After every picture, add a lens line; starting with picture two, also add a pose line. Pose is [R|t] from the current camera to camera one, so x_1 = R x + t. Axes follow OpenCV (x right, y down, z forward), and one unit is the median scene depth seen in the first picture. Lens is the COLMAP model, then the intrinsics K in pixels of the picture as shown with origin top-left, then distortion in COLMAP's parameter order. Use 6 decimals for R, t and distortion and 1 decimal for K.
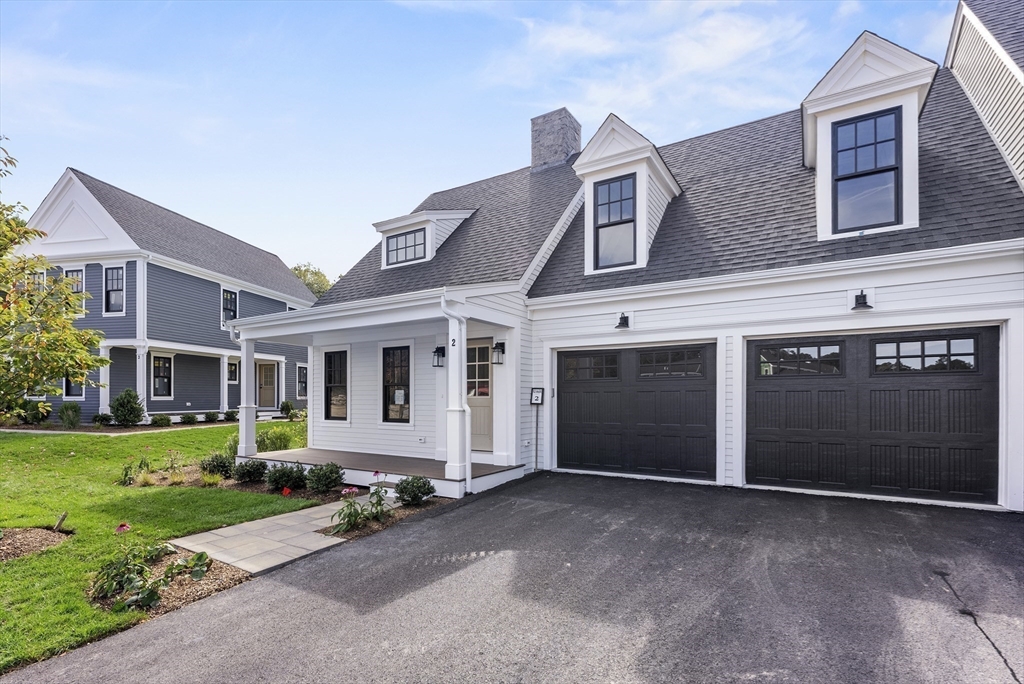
lens RADIAL K [[504.6, 0, 541.2], [0, 504.6, 390.4], [0, 0, 1]] dist [-0.009485, 0.002046]
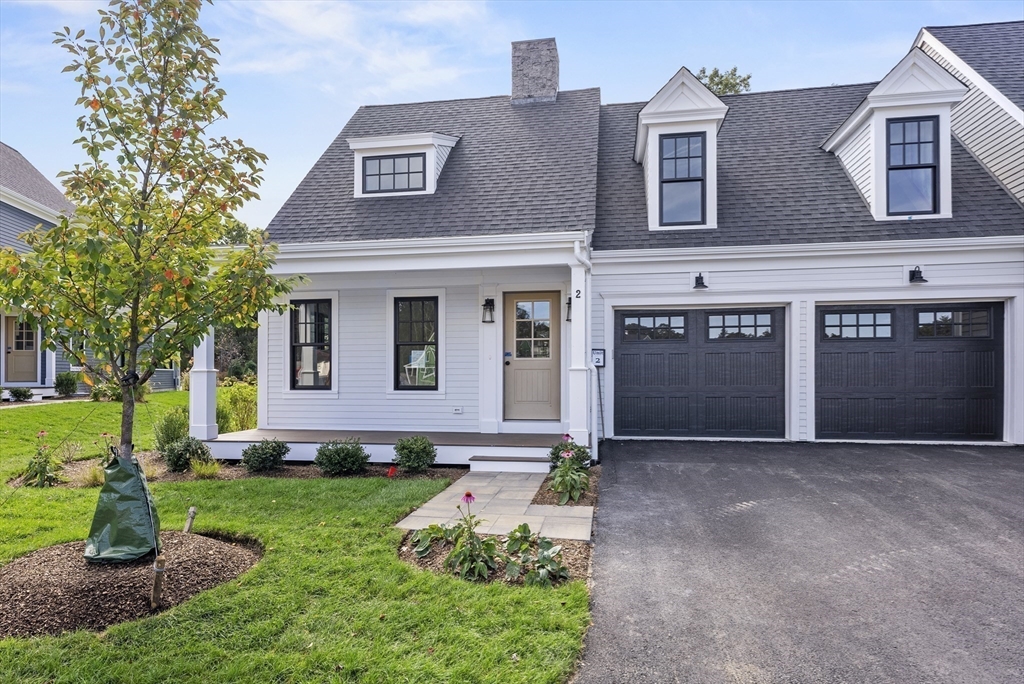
lens RADIAL K [[608.8, 0, 539.4], [0, 608.8, 370.1], [0, 0, 1]] dist [-0.008832, -0.002835]
pose [[0.920995, 0.001469, 0.389572, -0.537474], [-0.002553, 0.999994, 0.002264, 0.031184], [-0.389567, -0.003080, 0.920993, 0.026336]]
